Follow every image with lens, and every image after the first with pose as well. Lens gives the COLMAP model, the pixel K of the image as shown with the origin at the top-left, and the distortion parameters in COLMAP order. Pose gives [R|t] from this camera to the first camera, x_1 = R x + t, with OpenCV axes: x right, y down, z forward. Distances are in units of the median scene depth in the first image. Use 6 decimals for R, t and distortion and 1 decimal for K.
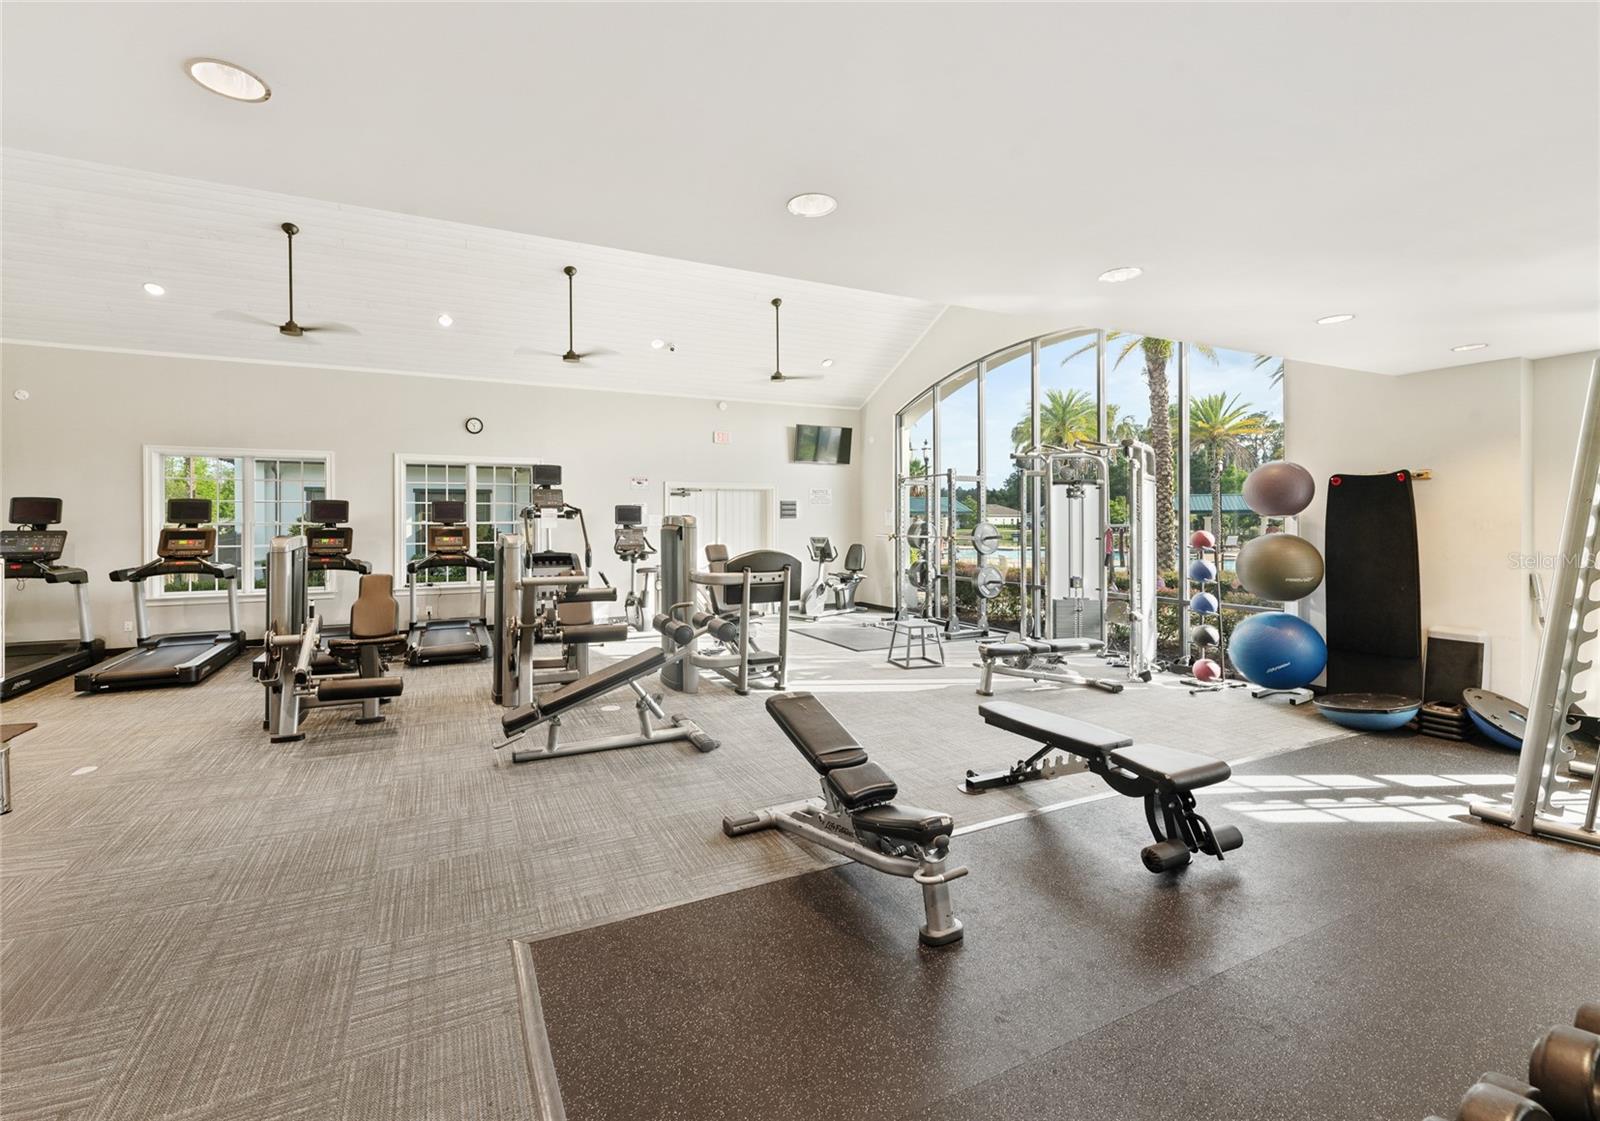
lens RADIAL K [[707.0, 0, 798.9], [0, 707.0, 516.0], [0, 0, 1]] dist [0.001174, 0.000007]
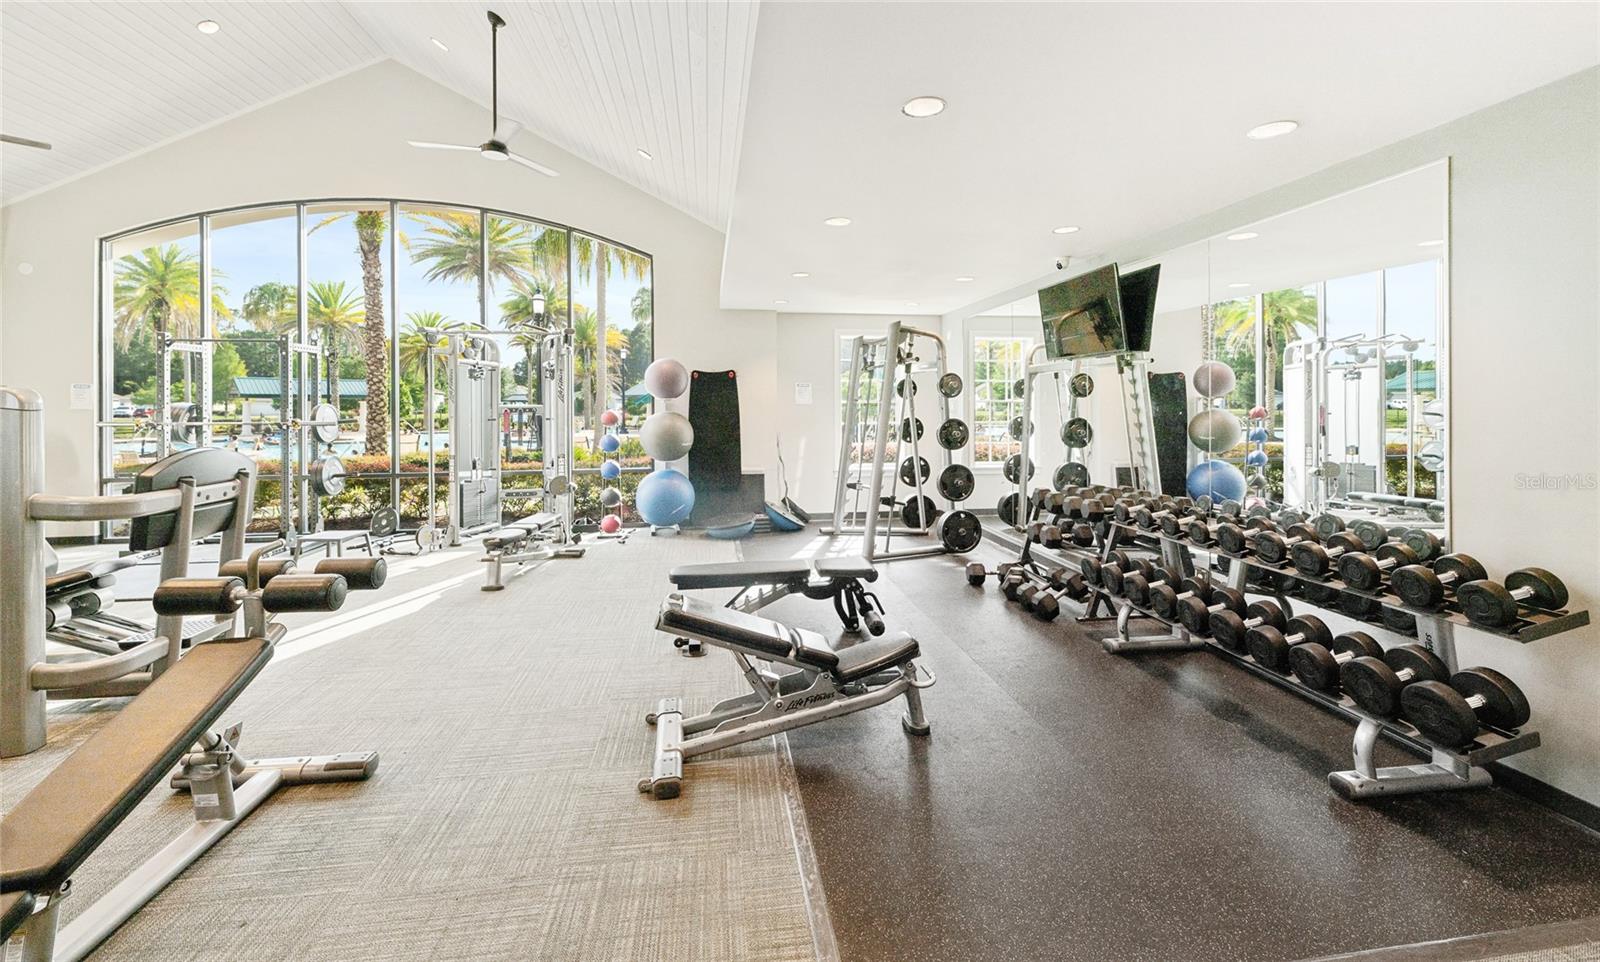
lens RADIAL K [[644.5, 0, 801.3], [0, 644.5, 409.1], [0, 0, 1]] dist [-0.000159, 0.000085]
pose [[0.311549, -0.005458, 0.950215, -0.423134], [-0.004993, 0.999960, 0.007380, 0.010568], [-0.950217, -0.007044, 0.311509, 0.376150]]
